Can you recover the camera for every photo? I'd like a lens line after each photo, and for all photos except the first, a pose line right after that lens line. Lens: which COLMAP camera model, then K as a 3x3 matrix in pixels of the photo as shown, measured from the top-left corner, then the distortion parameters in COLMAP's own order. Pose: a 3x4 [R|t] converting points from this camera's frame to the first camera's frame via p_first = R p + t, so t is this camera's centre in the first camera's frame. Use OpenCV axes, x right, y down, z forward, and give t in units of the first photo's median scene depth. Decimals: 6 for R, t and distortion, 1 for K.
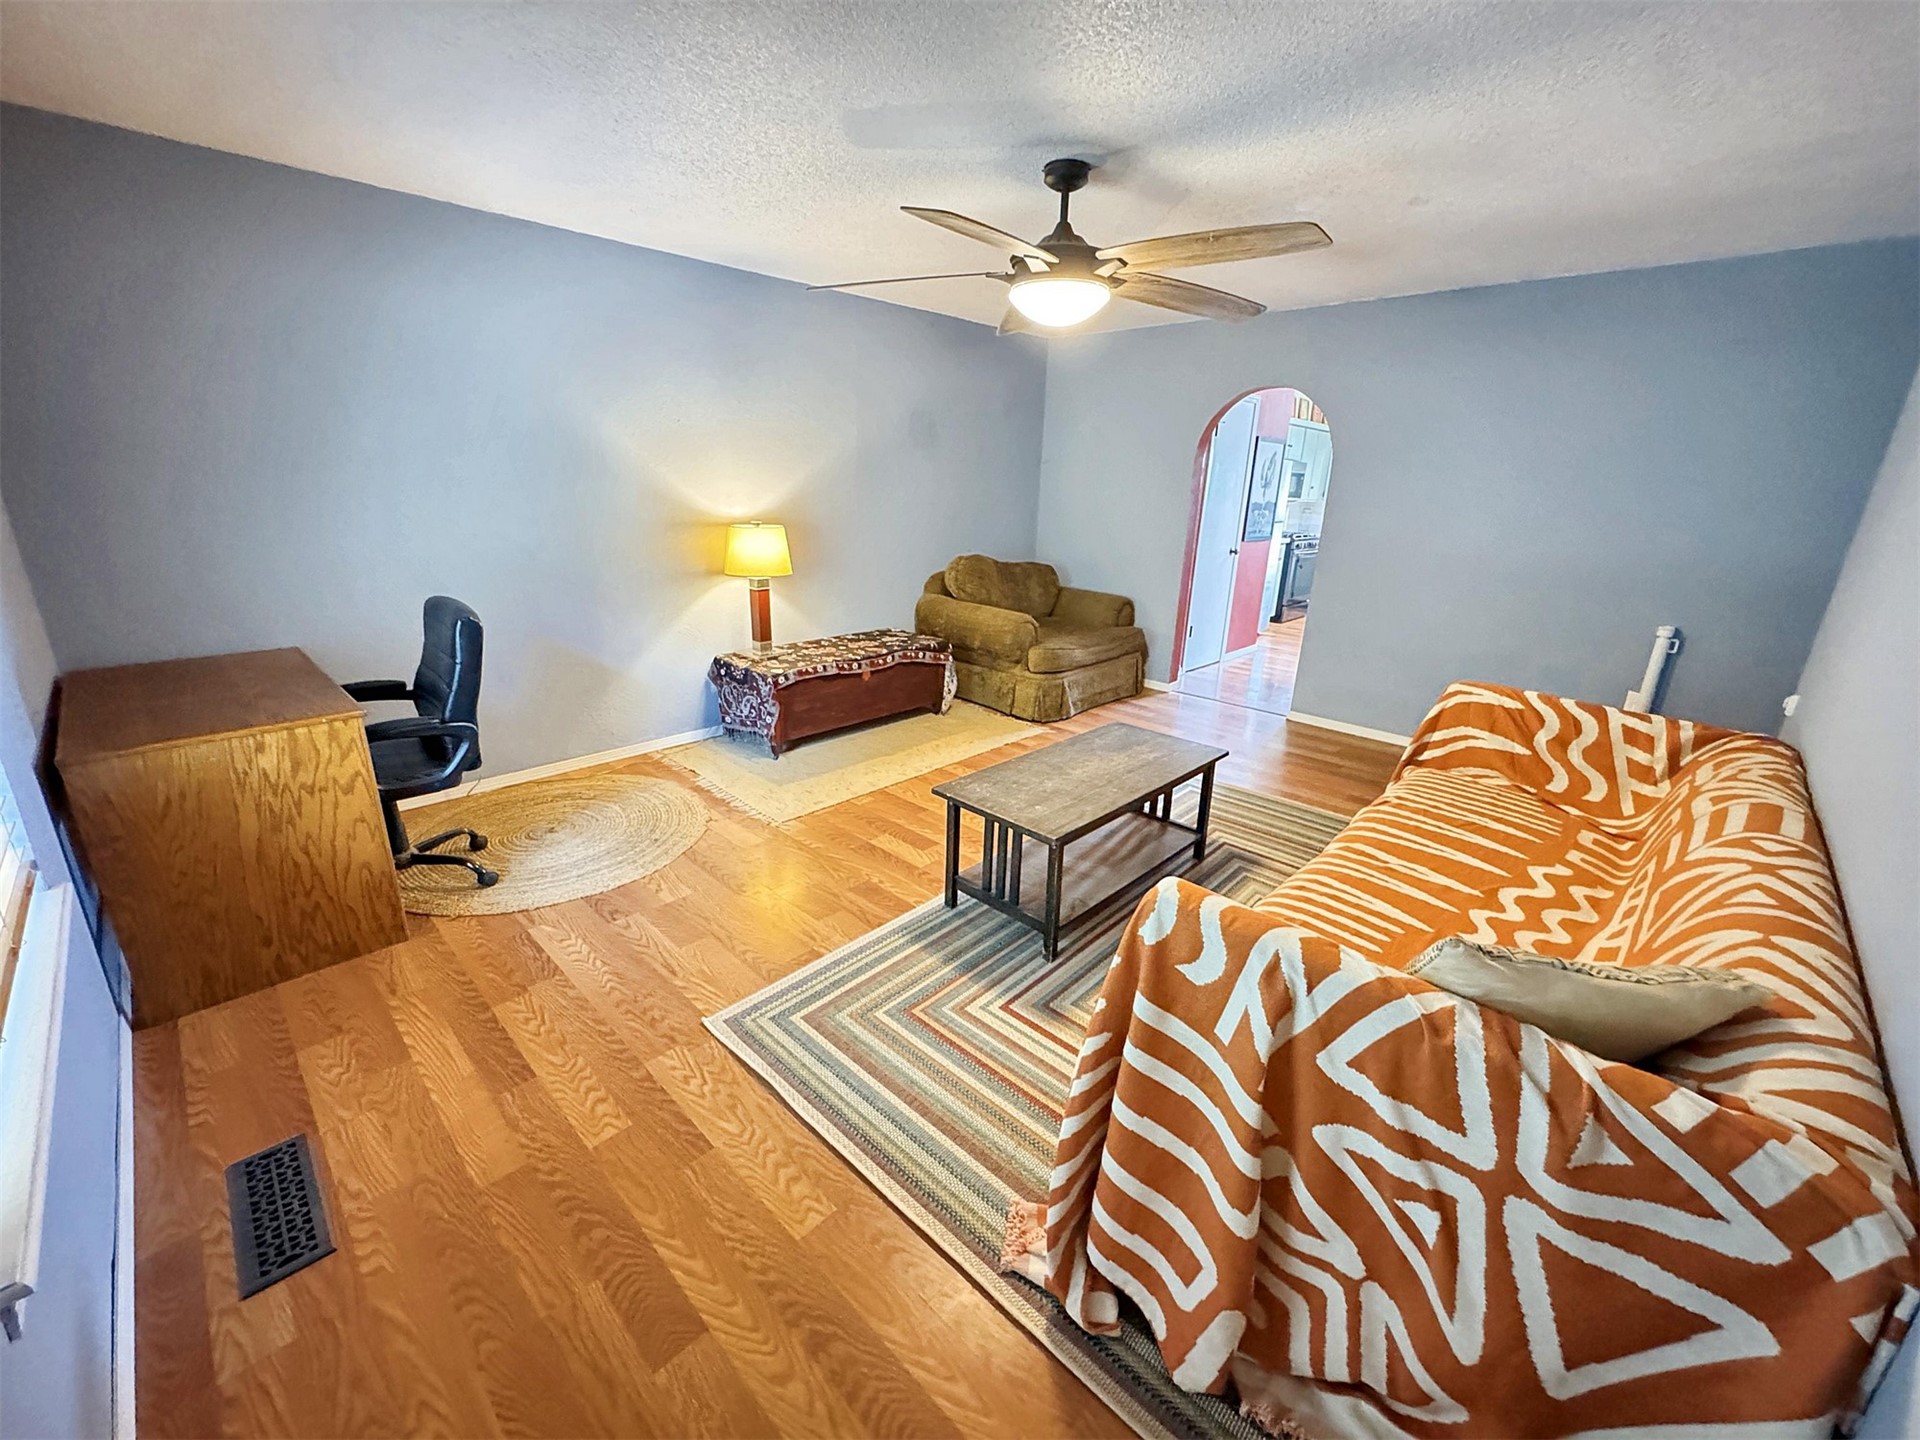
lens RADIAL K [[775.8, 0, 957.7], [0, 775.8, 713.8], [0, 0, 1]] dist [0.003203, -0.004999]
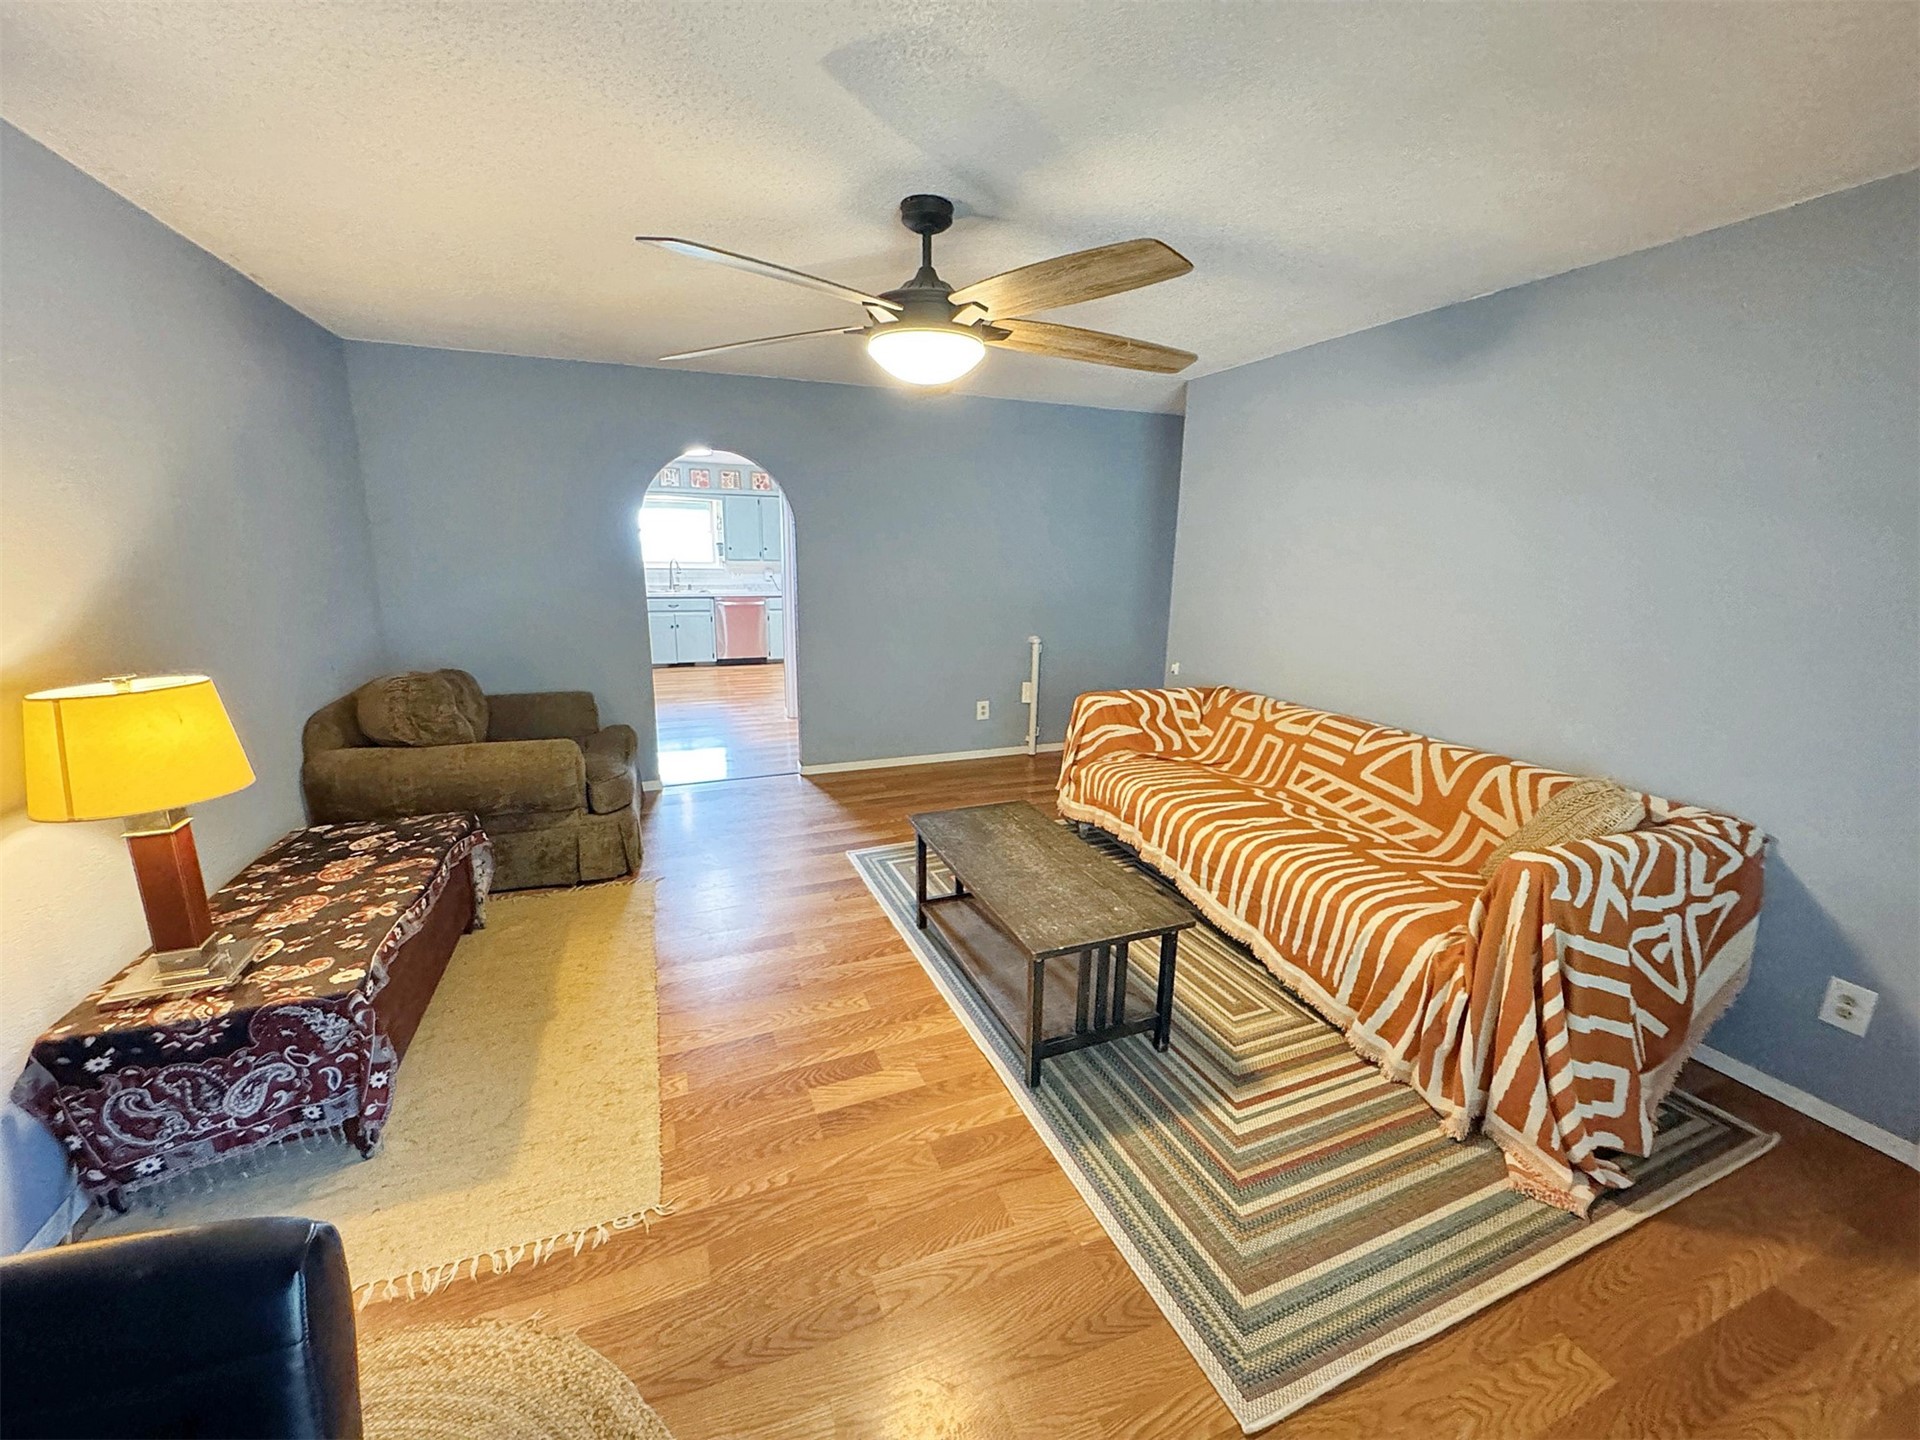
lens RADIAL K [[775.8, 0, 957.7], [0, 775.8, 713.8], [0, 0, 1]] dist [0.003203, -0.004999]
pose [[0.403952, -0.217496, 0.888548, -0.726080], [0.268761, 0.956675, 0.111987, -0.250161], [-0.874409, 0.193570, 0.444905, 0.691692]]
